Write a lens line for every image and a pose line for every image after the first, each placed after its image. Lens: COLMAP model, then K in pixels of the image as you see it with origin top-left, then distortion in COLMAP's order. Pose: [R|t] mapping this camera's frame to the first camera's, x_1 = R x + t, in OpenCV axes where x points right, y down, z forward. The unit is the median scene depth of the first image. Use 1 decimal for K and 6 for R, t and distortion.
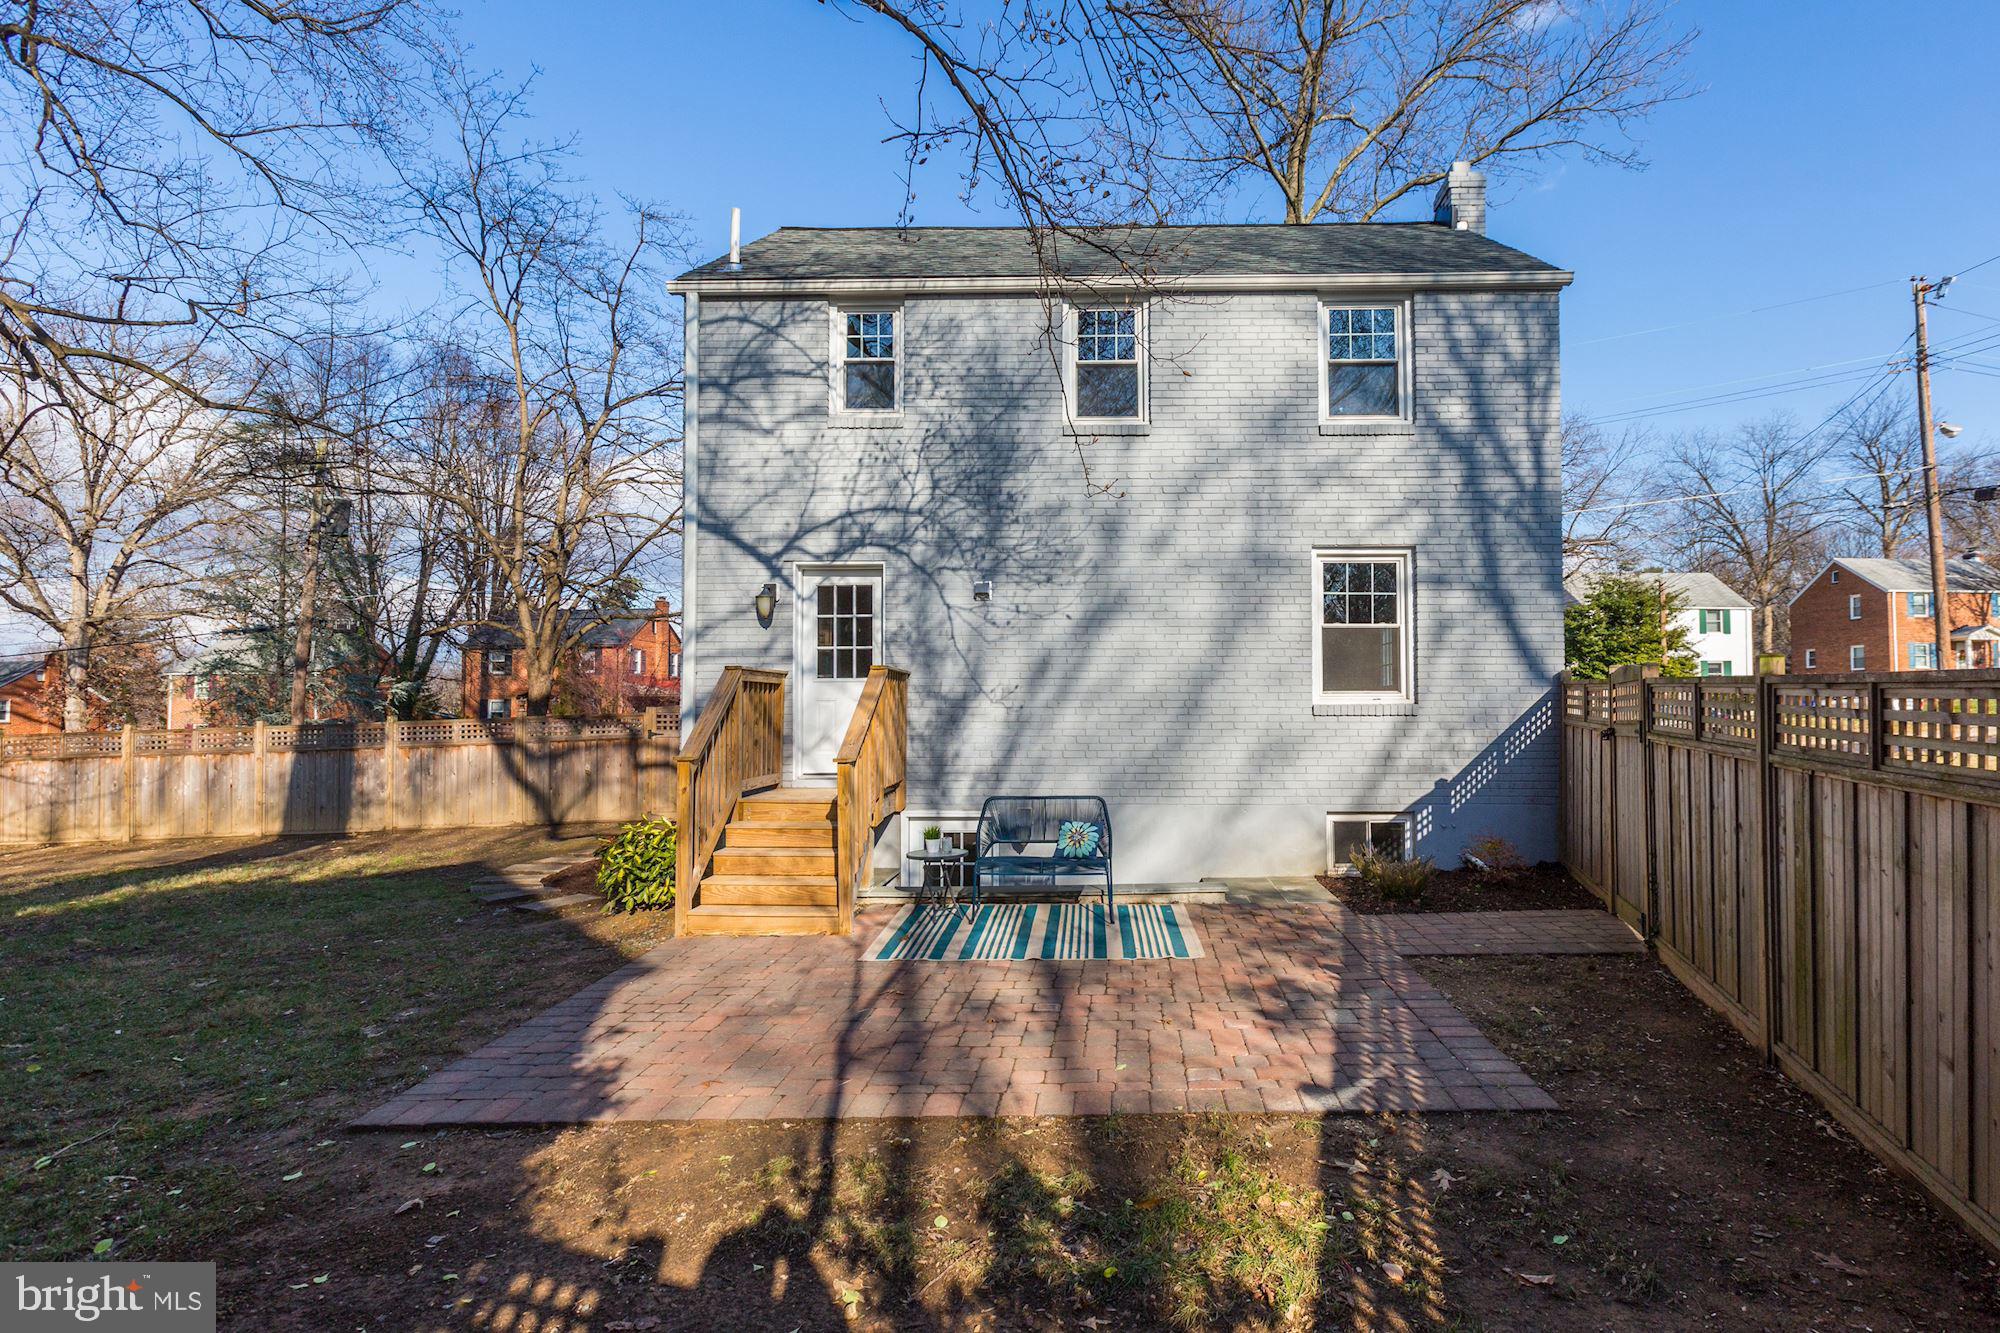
lens RADIAL K [[964.3, 0, 1068.3], [0, 964.3, 677.9], [0, 0, 1]] dist [-0.000569, 0.000261]
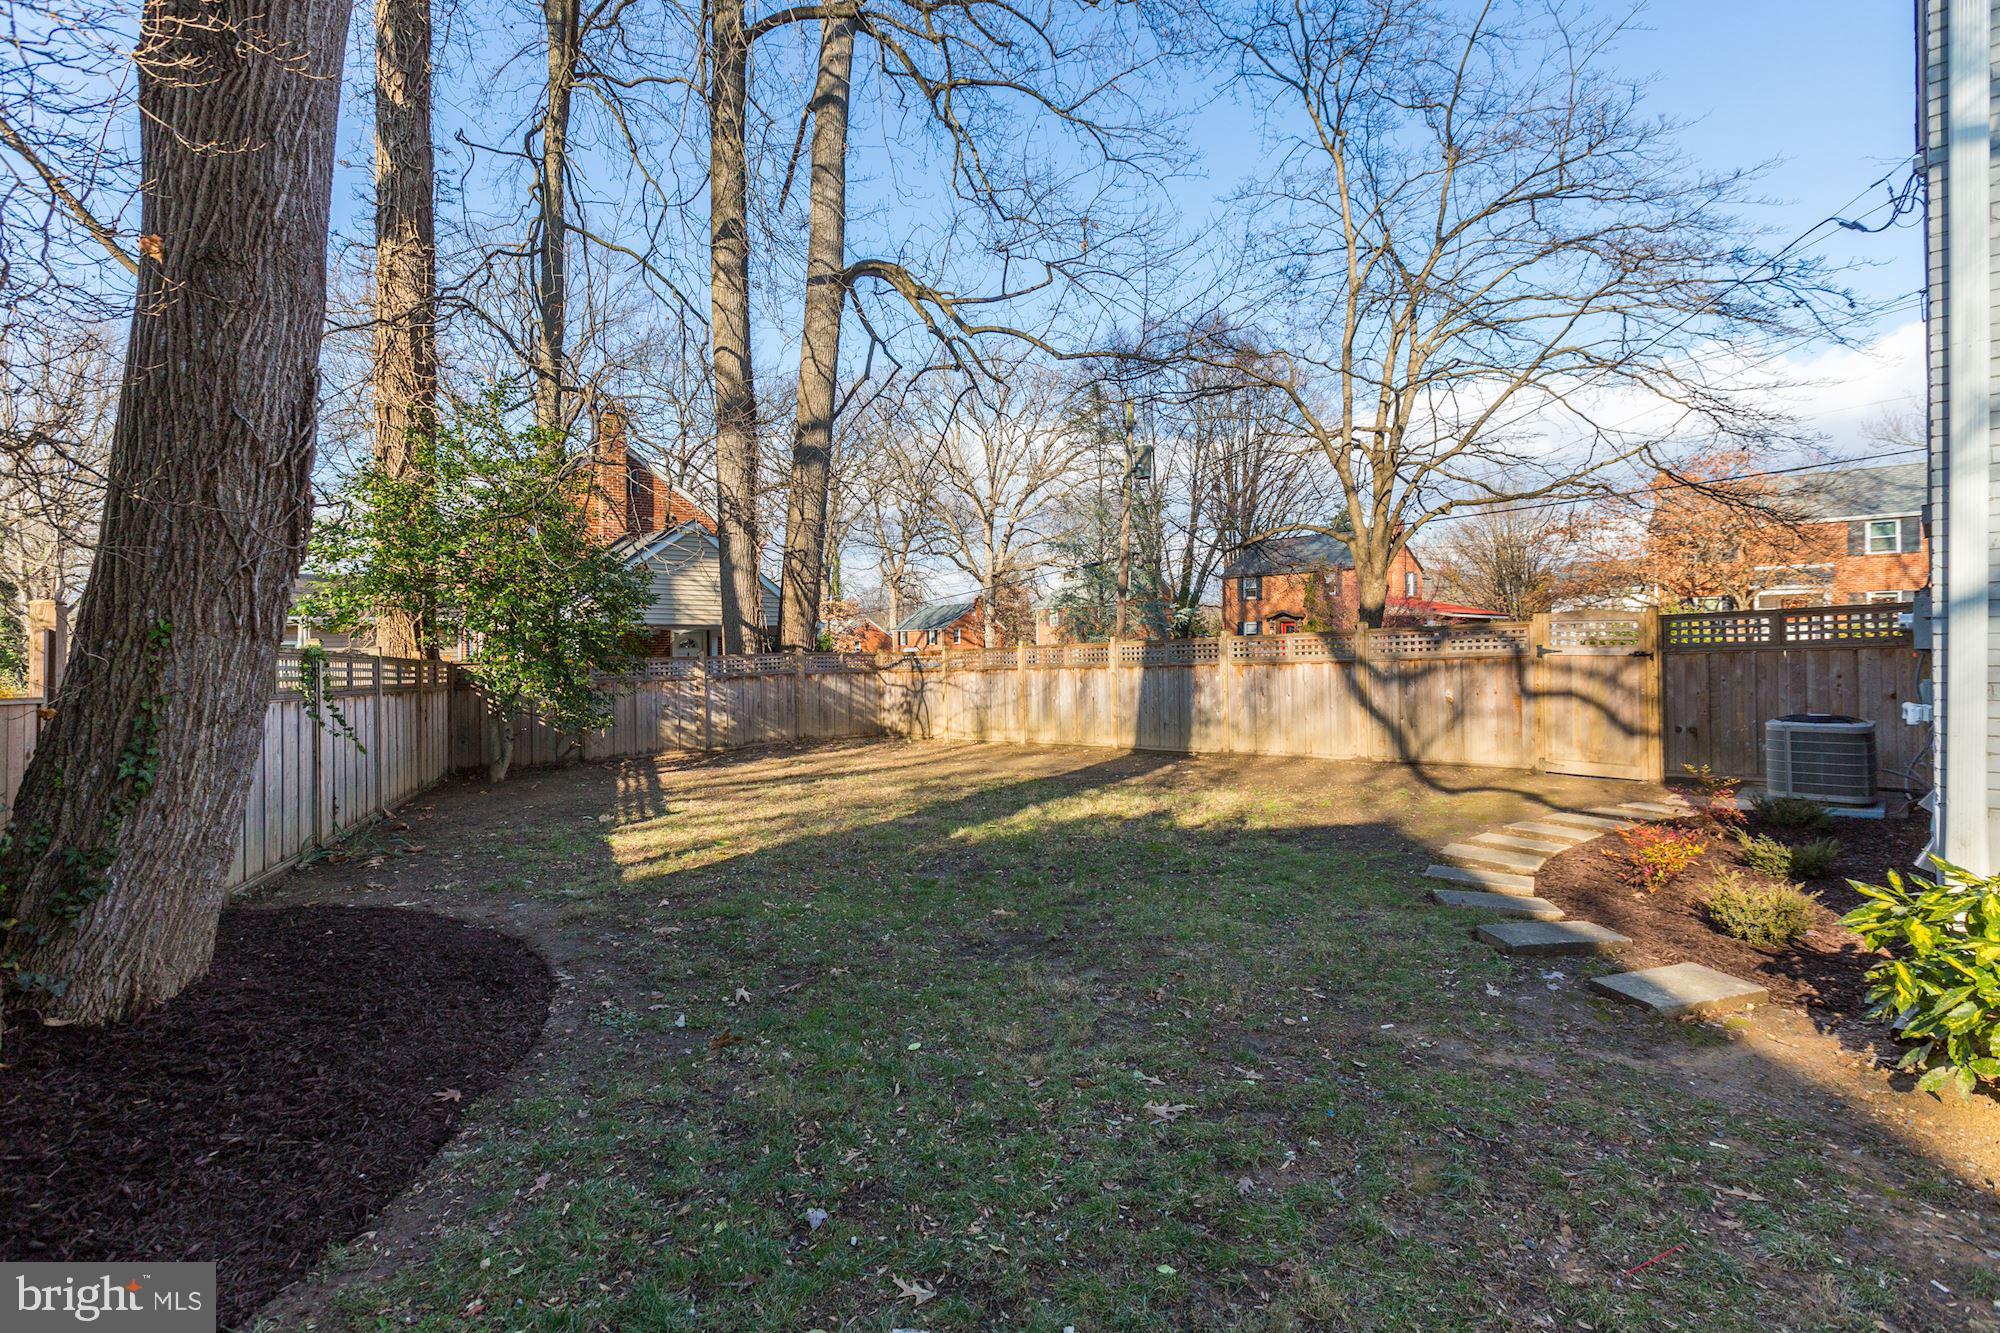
lens RADIAL K [[925.2, 0, 970.7], [0, 925.2, 672.8], [0, 0, 1]] dist [-0.029170, 0.000519]
pose [[0.681513, 0.019879, -0.731536, -0.215430], [0.037632, 0.997356, 0.062160, 0.015855], [0.730838, -0.069892, 0.678963, 0.210998]]
